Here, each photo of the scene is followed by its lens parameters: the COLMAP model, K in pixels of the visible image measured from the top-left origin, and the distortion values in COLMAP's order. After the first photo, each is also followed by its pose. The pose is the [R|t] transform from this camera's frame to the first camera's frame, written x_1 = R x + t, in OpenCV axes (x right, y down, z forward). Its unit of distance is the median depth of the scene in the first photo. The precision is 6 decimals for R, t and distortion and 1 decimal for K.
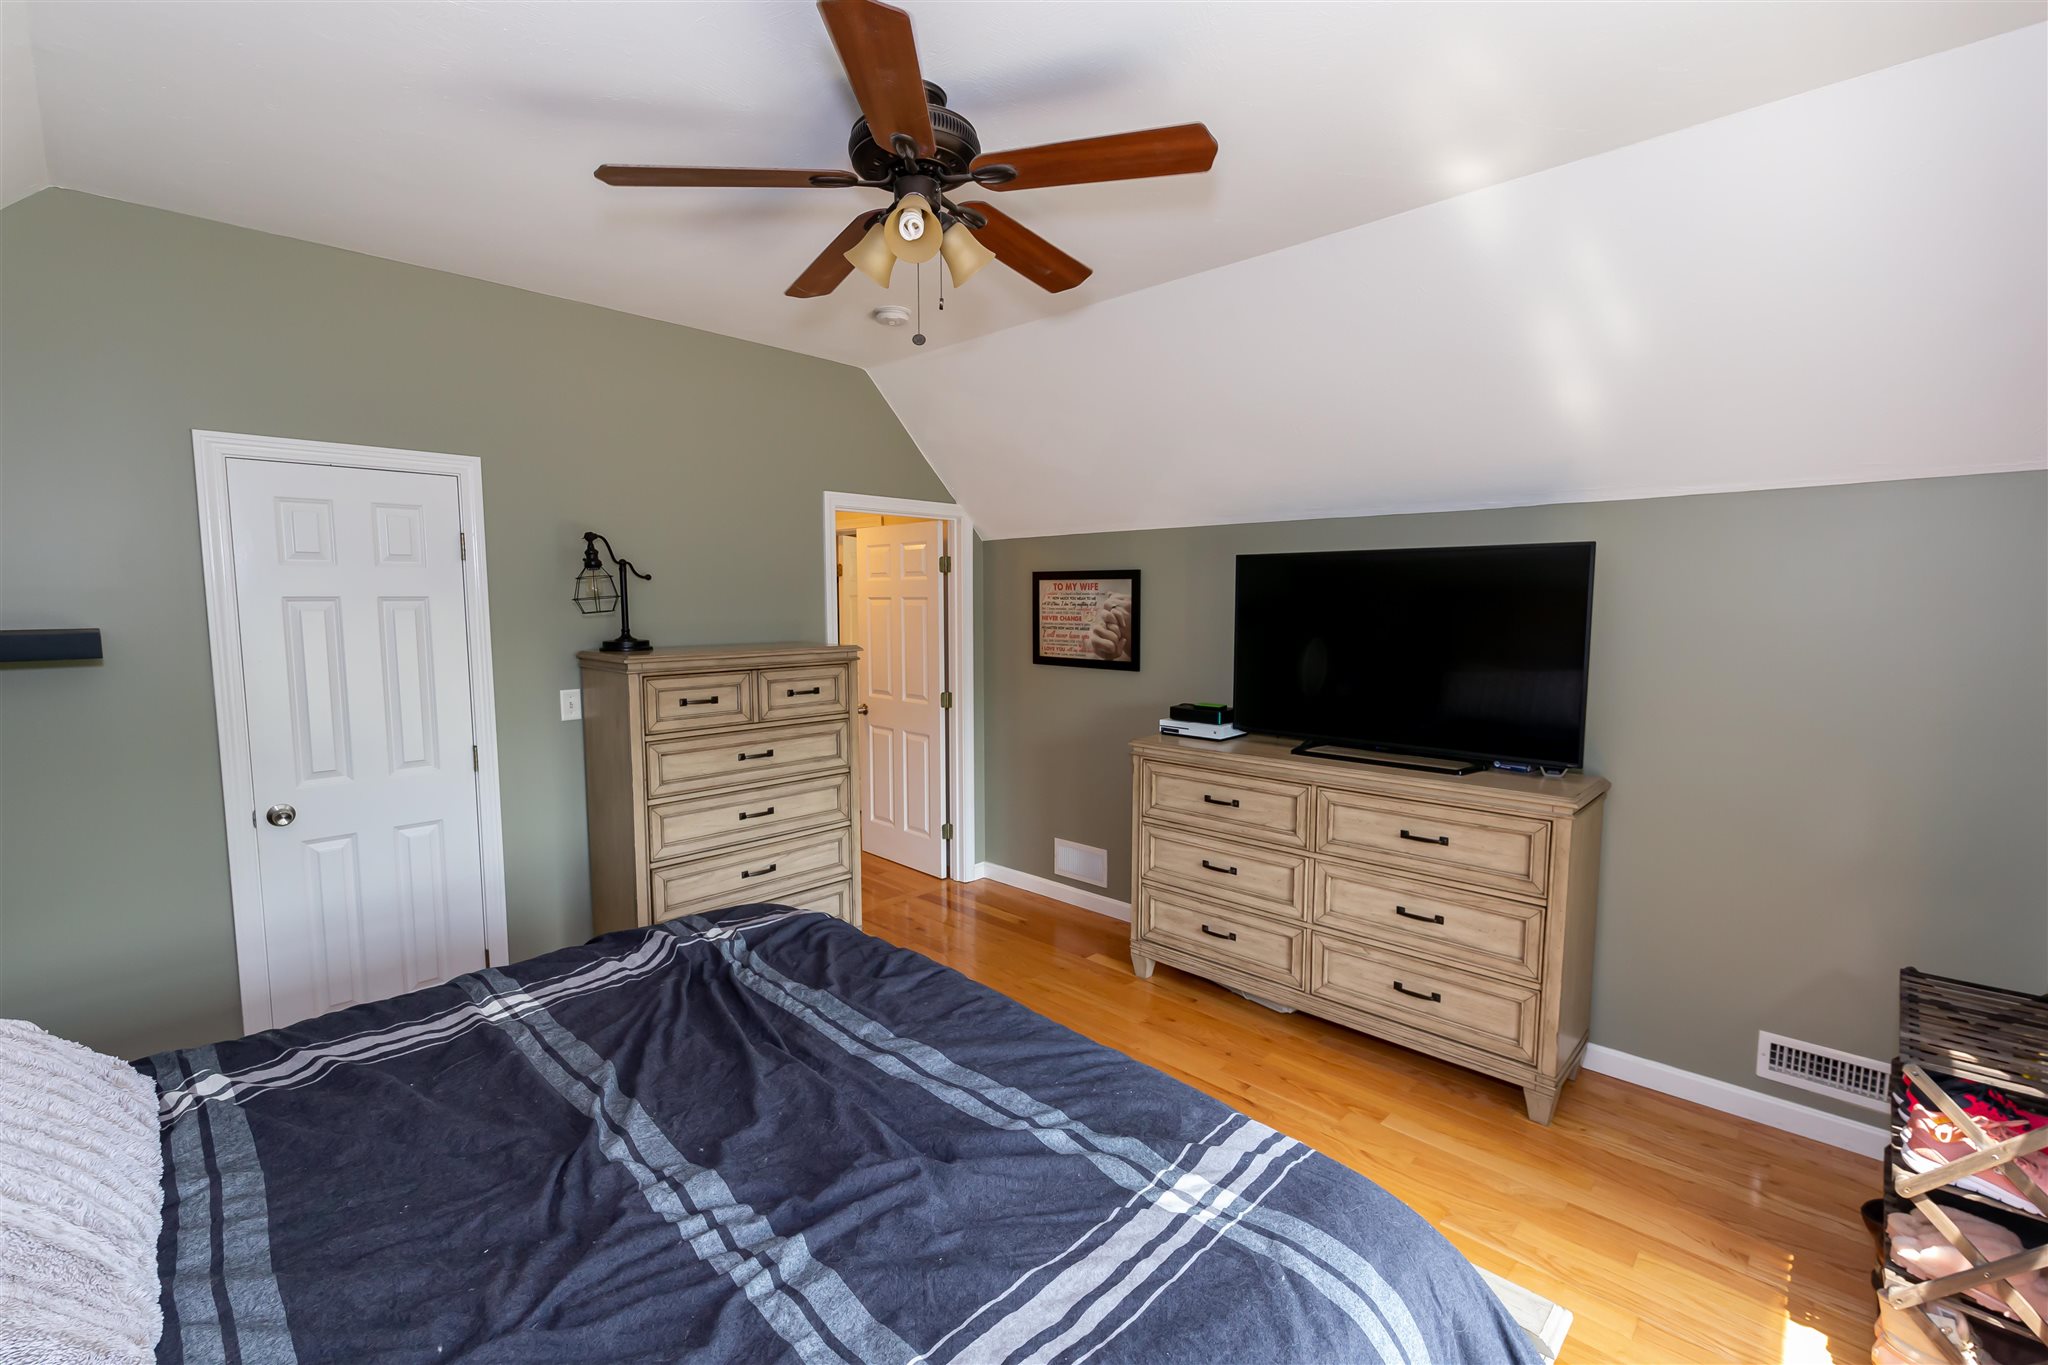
lens RADIAL K [[890.8, 0, 1028.7], [0, 890.8, 685.6], [0, 0, 1]] dist [0.012388, -0.002646]
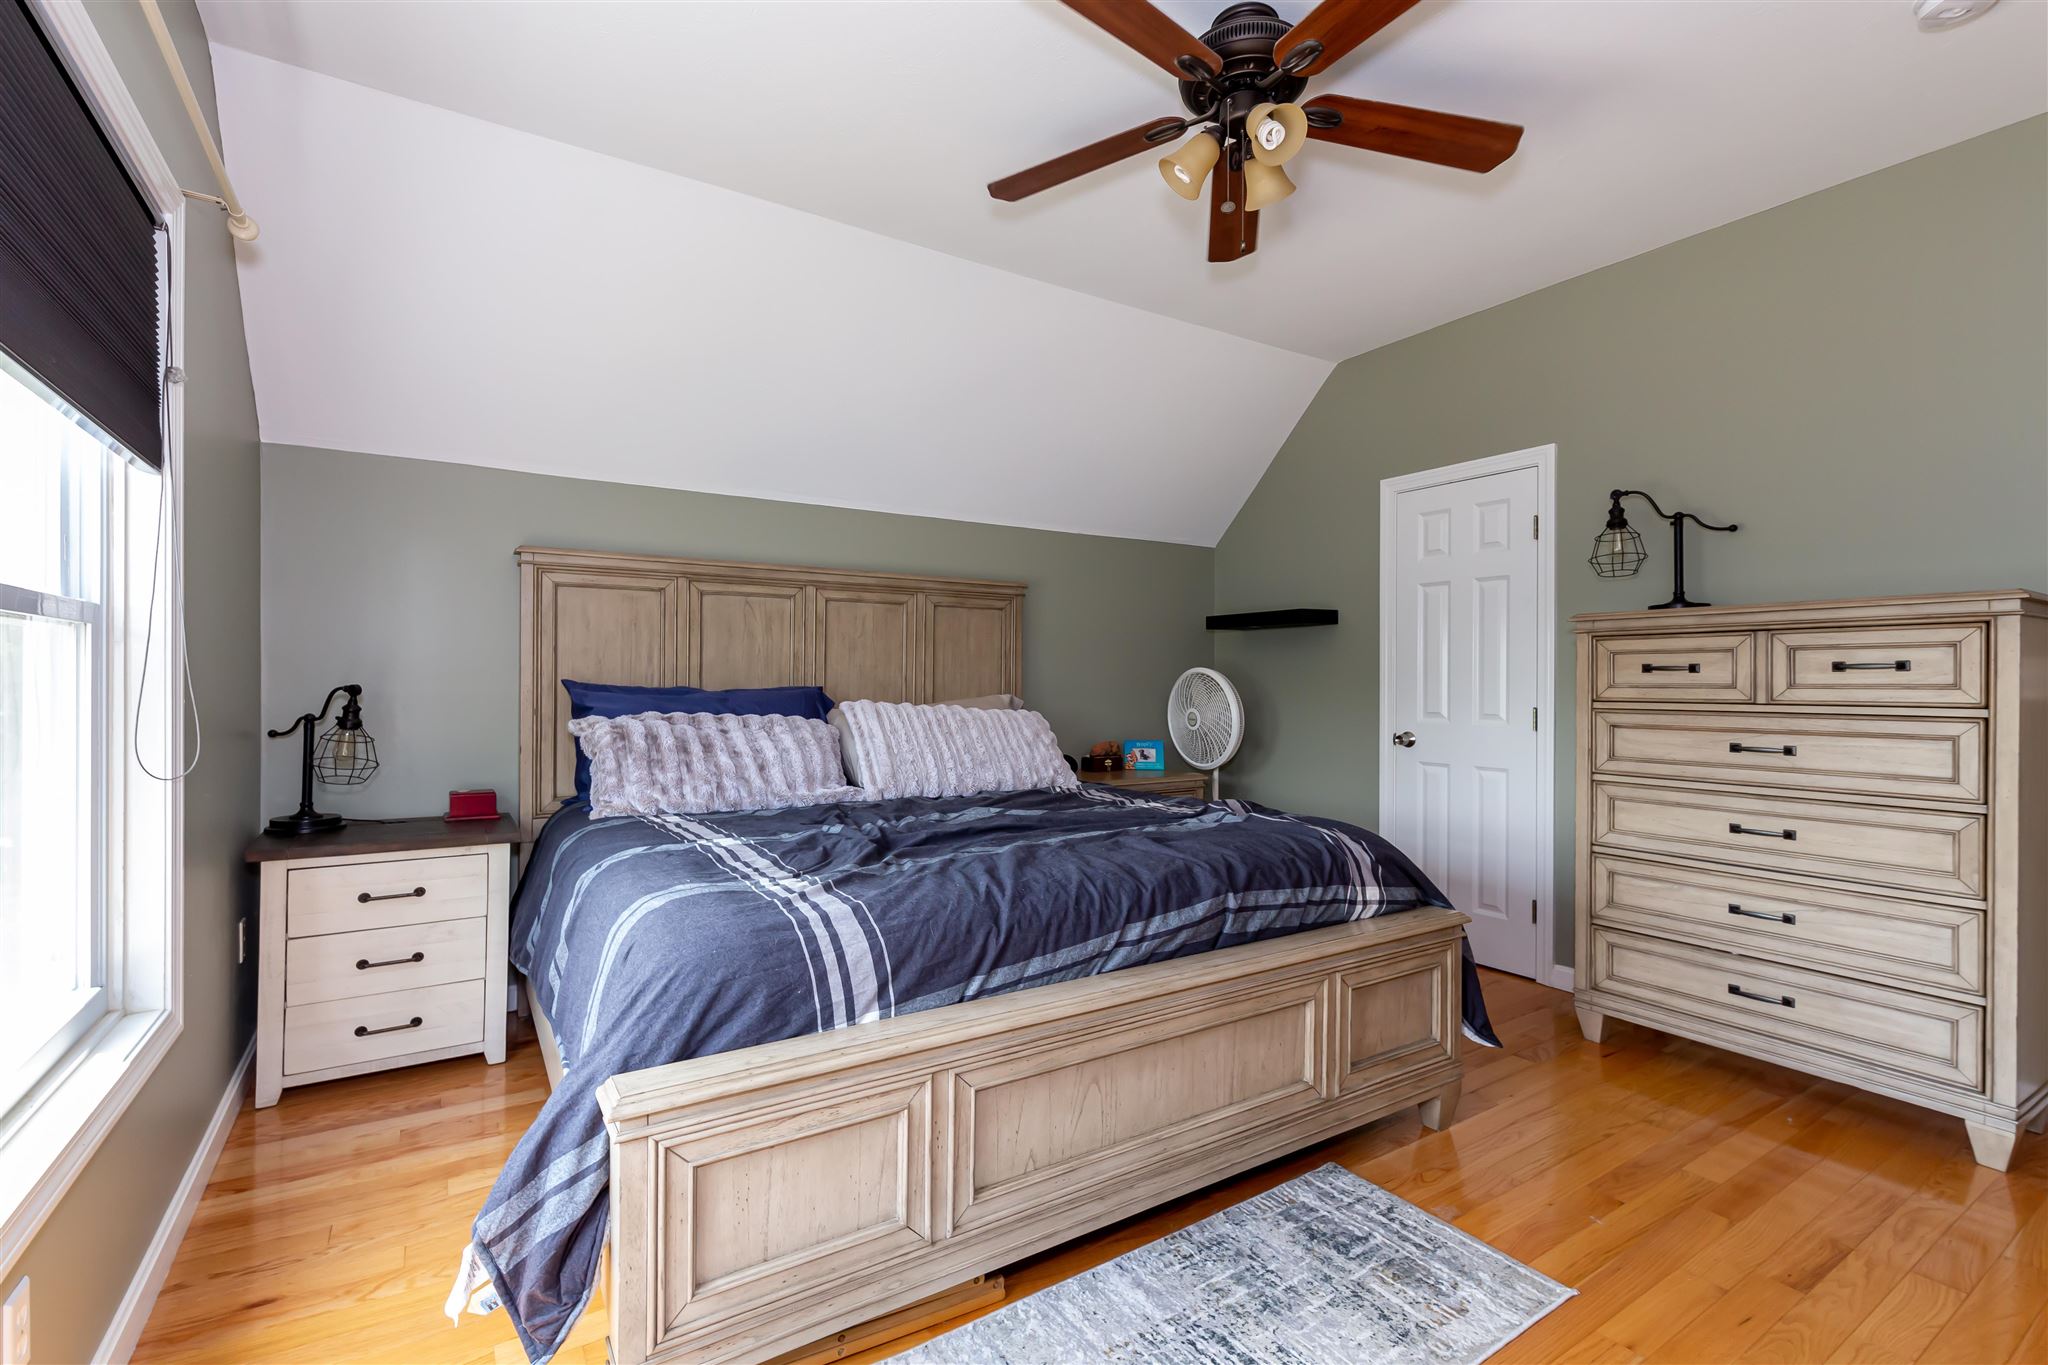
lens RADIAL K [[890.8, 0, 1022.9], [0, 890.8, 686.2], [0, 0, 1]] dist [0.012388, -0.002646]
pose [[-0.219968, 0.004132, -0.975498, 0.568245], [-0.099110, 0.994722, 0.026562, 0.071670], [0.970459, 0.102524, -0.218397, 0.611408]]
